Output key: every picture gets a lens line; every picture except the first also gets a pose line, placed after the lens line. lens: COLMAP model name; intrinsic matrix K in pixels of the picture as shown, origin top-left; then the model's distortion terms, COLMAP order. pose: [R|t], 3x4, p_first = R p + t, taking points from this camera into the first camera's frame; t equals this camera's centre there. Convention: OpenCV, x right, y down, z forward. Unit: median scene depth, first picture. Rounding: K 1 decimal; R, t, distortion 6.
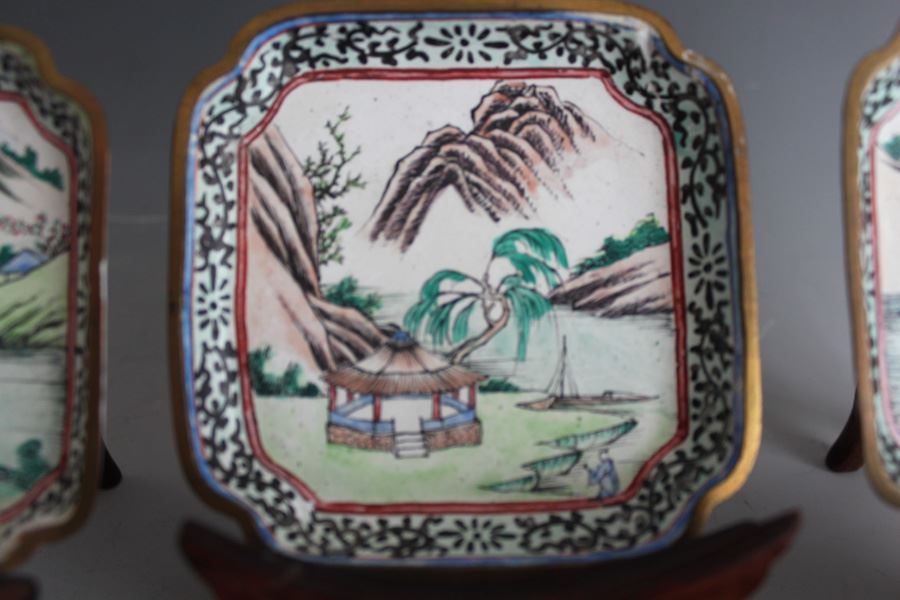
lens RADIAL K [[774.9, 0, 450.0], [0, 774.9, 300.0], [0, 0, 1]] dist [-0.167157, 0.134880]
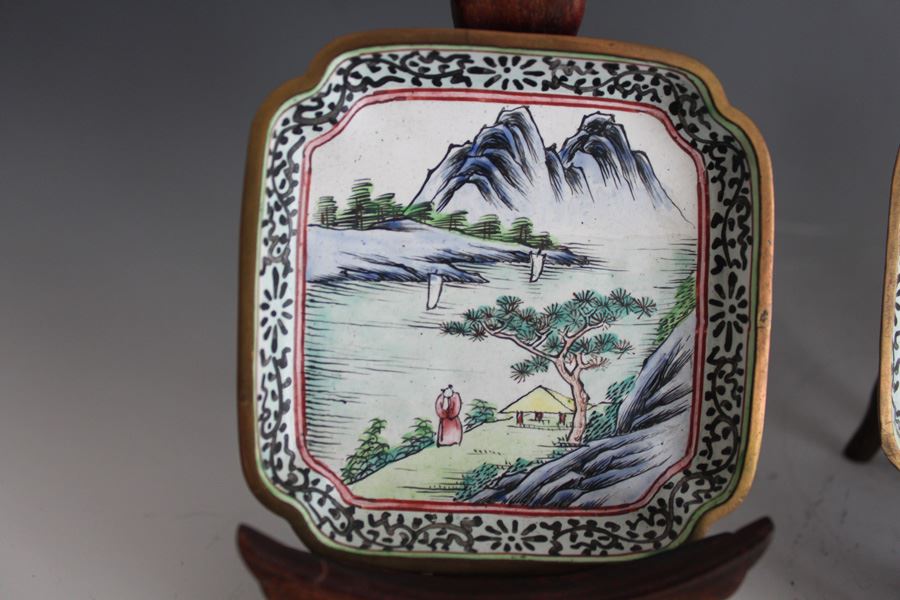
lens RADIAL K [[774.9, 0, 450.0], [0, 774.9, 300.0], [0, 0, 1]] dist [-0.167157, 0.134880]
pose [[0.997471, 0.051459, 0.049017, -1.690426], [-0.051390, 0.998675, -0.002675, 0.017903], [-0.049090, 0.000150, 0.998794, -0.120626]]
